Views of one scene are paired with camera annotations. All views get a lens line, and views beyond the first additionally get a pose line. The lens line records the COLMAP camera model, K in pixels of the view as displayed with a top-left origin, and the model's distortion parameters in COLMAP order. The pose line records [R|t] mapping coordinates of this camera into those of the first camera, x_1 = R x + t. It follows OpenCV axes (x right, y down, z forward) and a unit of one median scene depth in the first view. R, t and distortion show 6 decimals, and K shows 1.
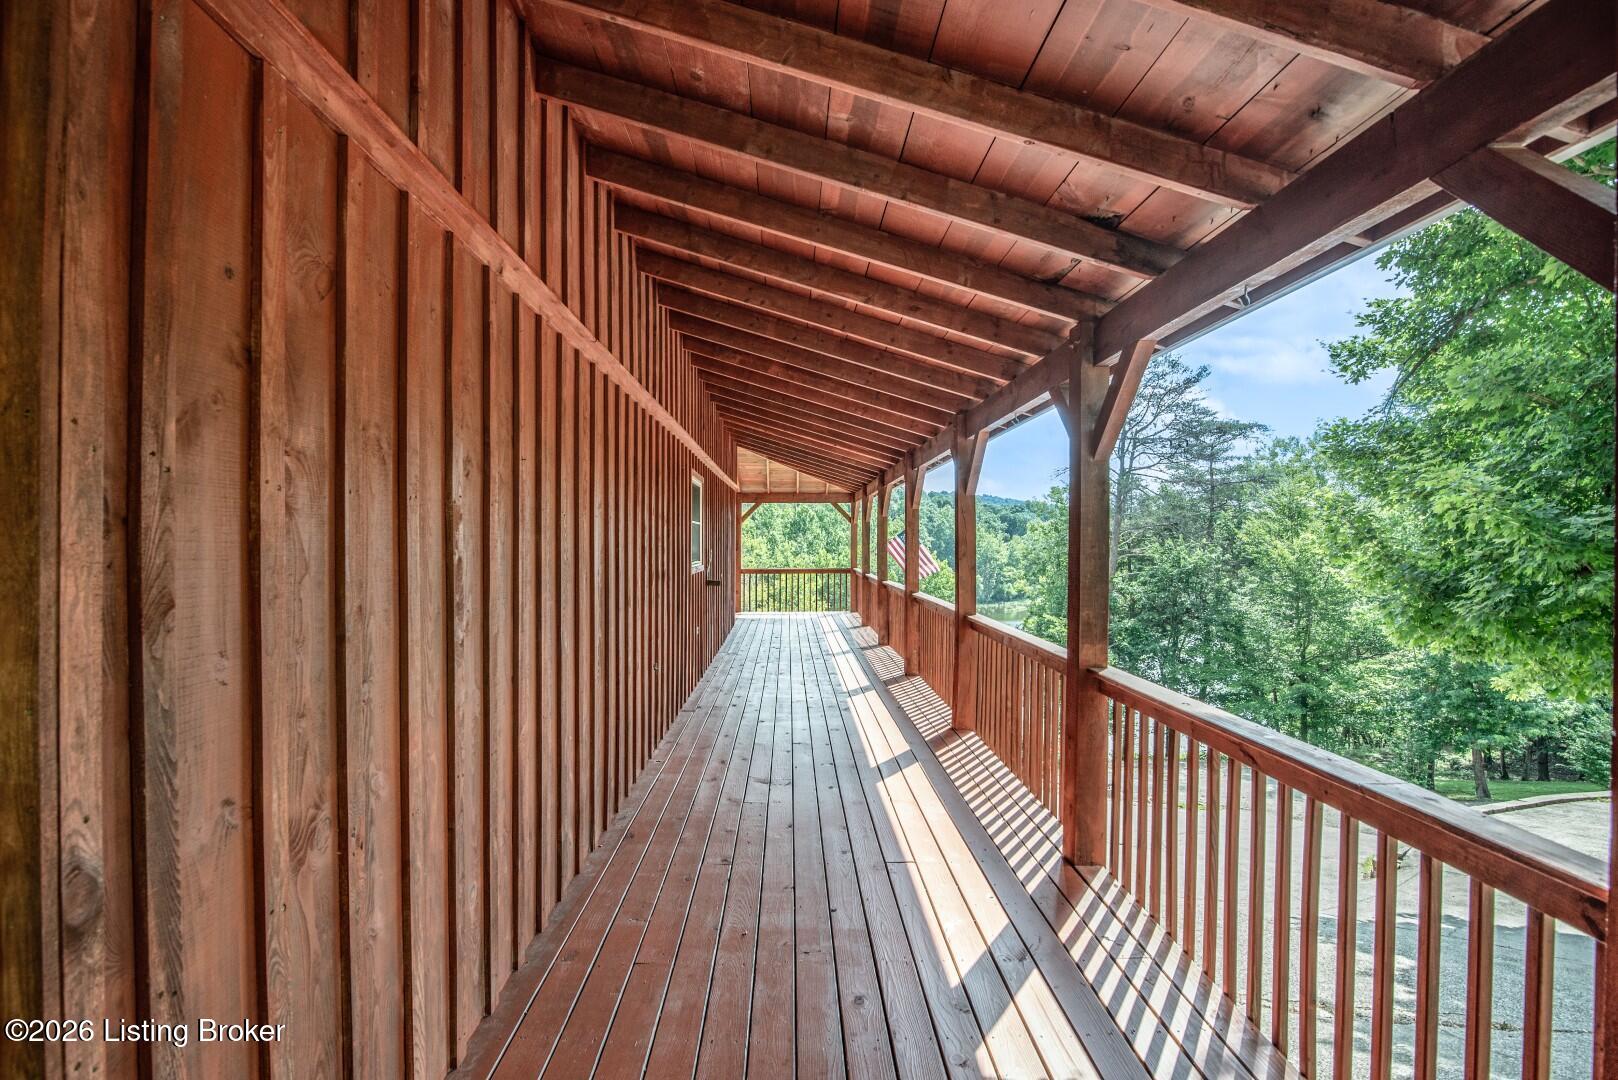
lens RADIAL K [[760.6, 0, 808.6], [0, 760.6, 545.6], [0, 0, 1]] dist [-0.017718, 0.000890]
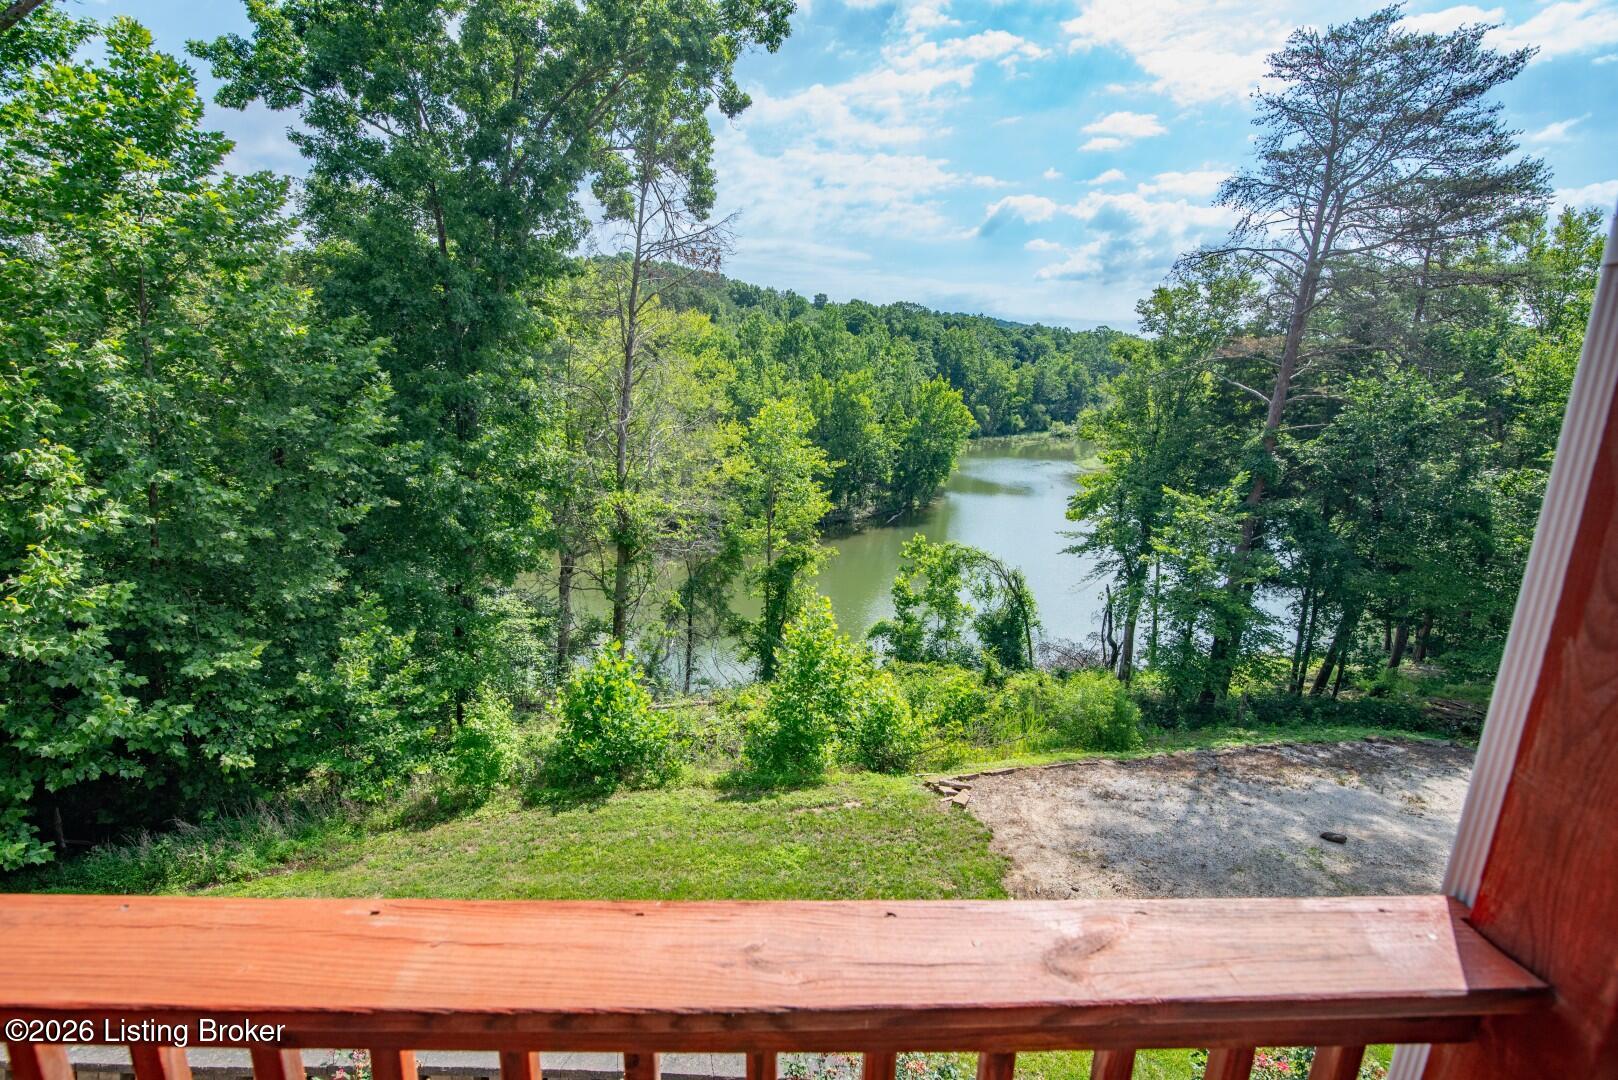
lens RADIAL K [[760.6, 0, 806.6], [0, 760.6, 540.1], [0, 0, 1]] dist [-0.017718, 0.000890]
pose [[0.999799, 0.017809, 0.009238, 0.001764], [-0.019405, 0.975326, 0.219915, -0.000098], [-0.005093, -0.220050, 0.975475, 0.128179]]
